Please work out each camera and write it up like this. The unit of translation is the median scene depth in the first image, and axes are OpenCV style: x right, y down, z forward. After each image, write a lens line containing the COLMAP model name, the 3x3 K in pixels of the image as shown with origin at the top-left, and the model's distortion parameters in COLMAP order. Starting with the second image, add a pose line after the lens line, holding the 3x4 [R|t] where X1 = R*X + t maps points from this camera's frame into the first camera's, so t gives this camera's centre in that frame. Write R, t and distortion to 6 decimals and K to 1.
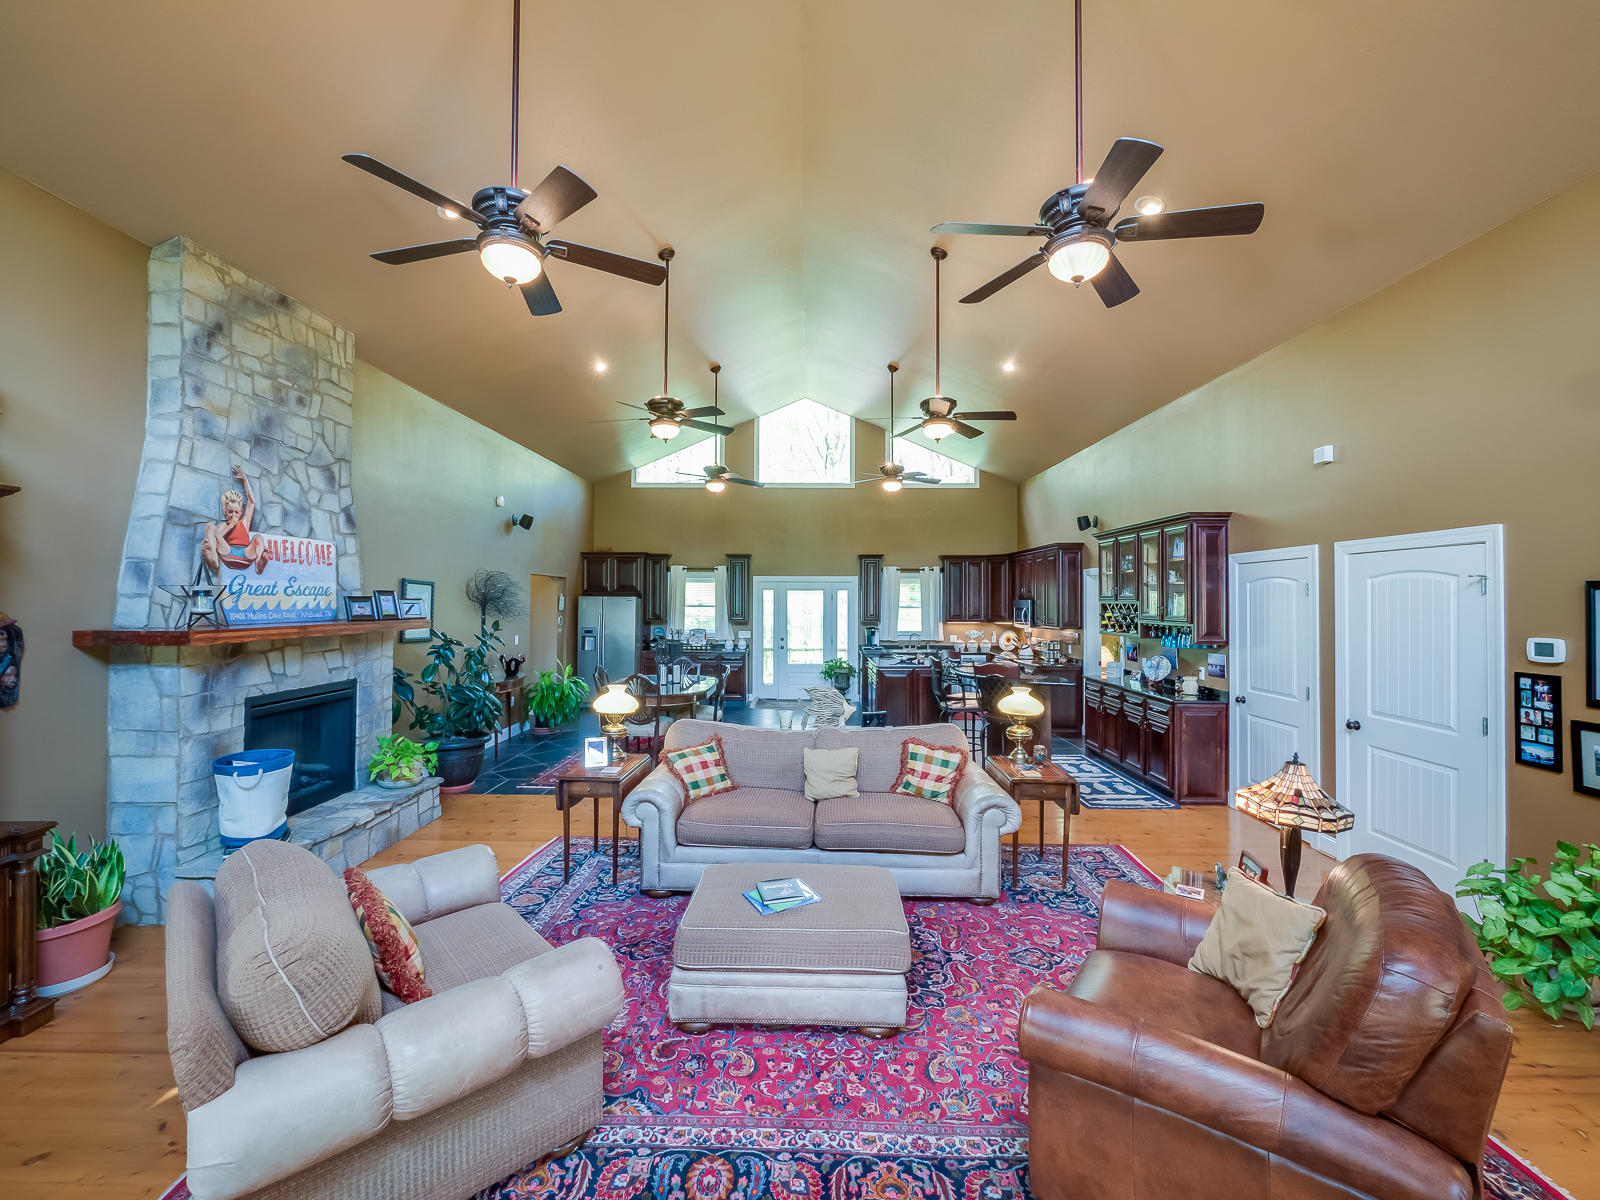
lens RADIAL K [[692.3, 0, 787.8], [0, 692.3, 599.6], [0, 0, 1]] dist [-0.001944, 0.000270]
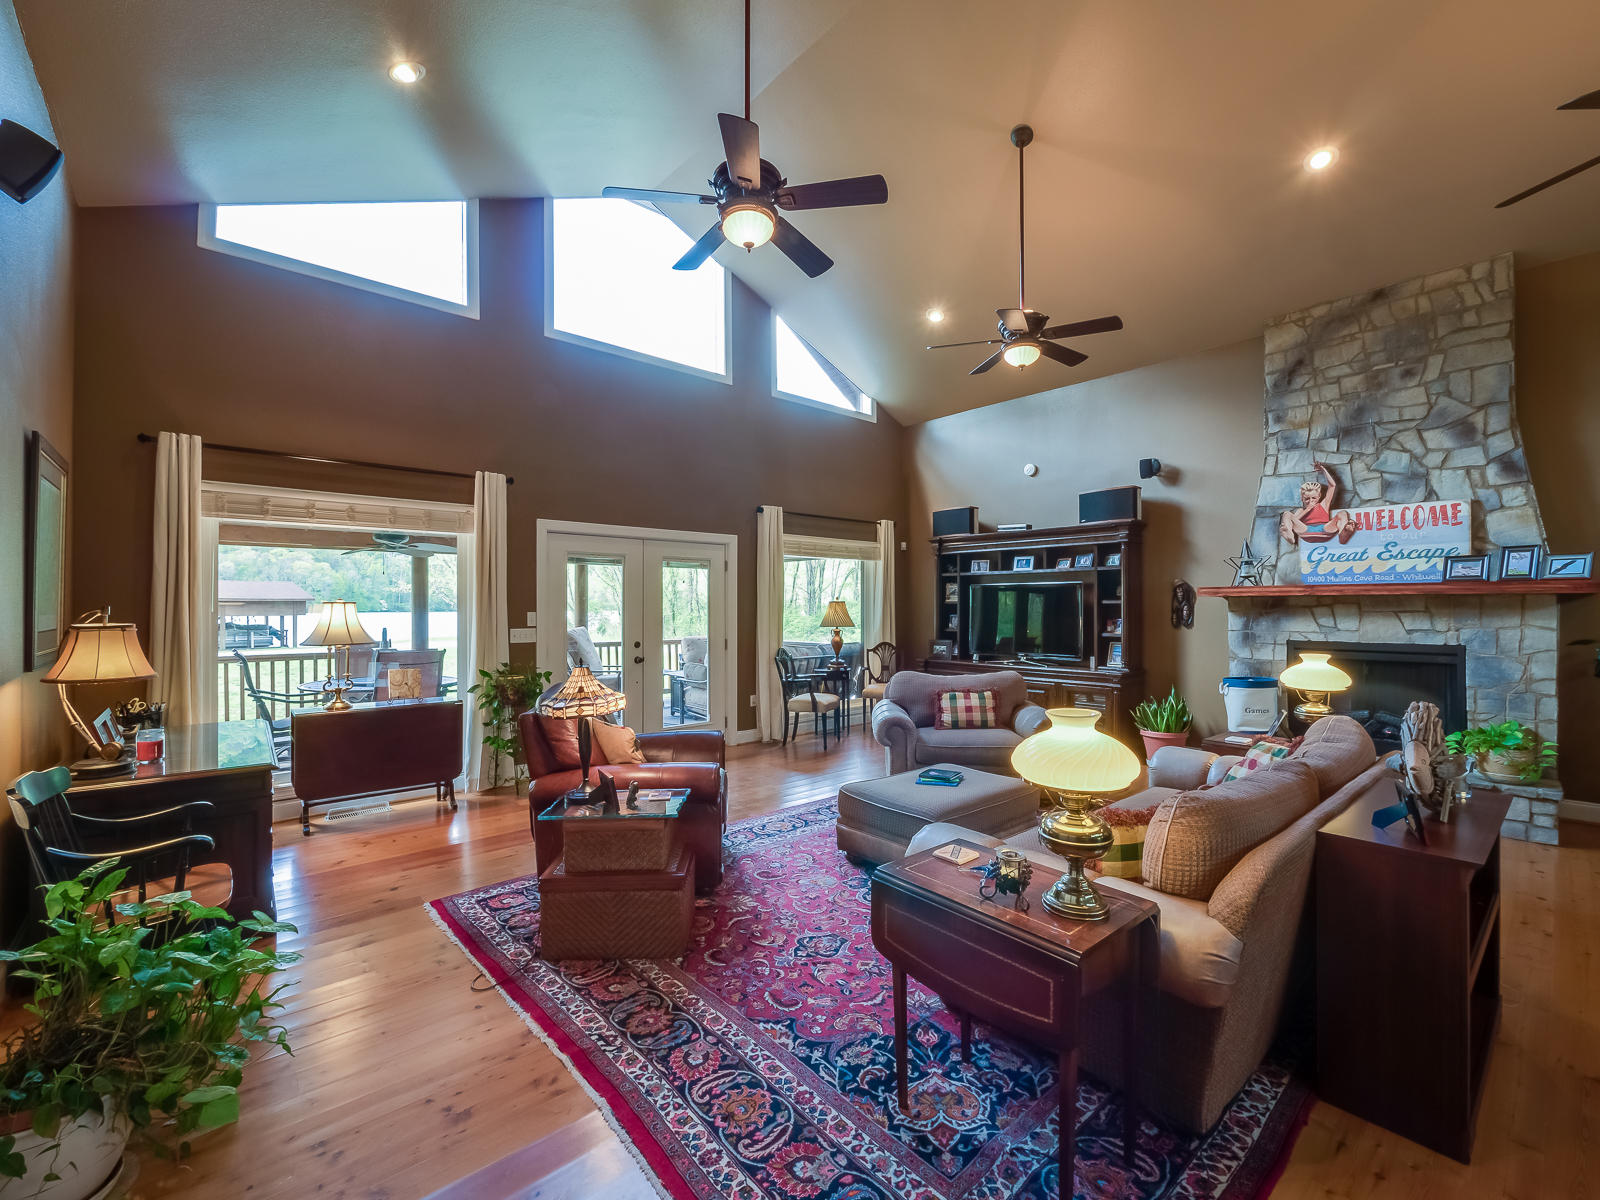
lens RADIAL K [[692.3, 0, 787.8], [0, 692.3, 599.6], [0, 0, 1]] dist [-0.001944, 0.000270]
pose [[-0.753135, -0.004413, -0.657851, 0.747488], [0.001855, 0.999959, -0.008831, 0.068500], [0.657863, -0.007871, -0.753096, 1.265047]]
